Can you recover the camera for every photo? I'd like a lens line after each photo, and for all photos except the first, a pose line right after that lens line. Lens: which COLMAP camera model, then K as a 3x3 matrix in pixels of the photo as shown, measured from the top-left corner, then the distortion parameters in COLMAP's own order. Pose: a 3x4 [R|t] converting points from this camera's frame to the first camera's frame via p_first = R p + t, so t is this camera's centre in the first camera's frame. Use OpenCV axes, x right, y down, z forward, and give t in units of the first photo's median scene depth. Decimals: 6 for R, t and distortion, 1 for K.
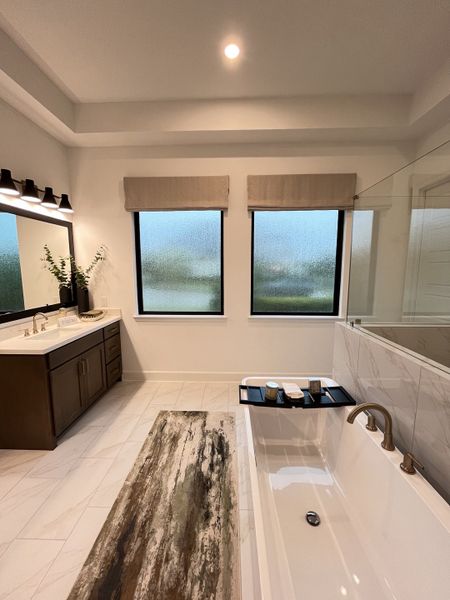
lens RADIAL K [[244.4, 0, 225.0], [0, 244.4, 300.0], [0, 0, 1]] dist [-0.000429, -0.000075]
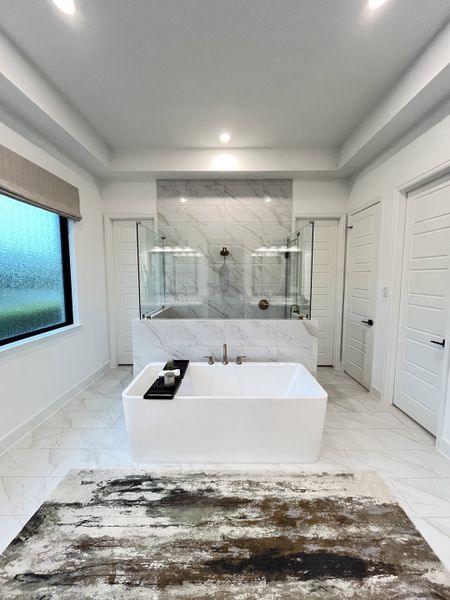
lens RADIAL K [[244.4, 0, 225.0], [0, 244.4, 300.0], [0, 0, 1]] dist [-0.000429, -0.000075]
pose [[-0.021011, -0.094346, 0.995318, -0.721303], [0.127452, 0.987162, 0.096263, -0.065626], [-0.991622, 0.128878, -0.008717, 0.522932]]
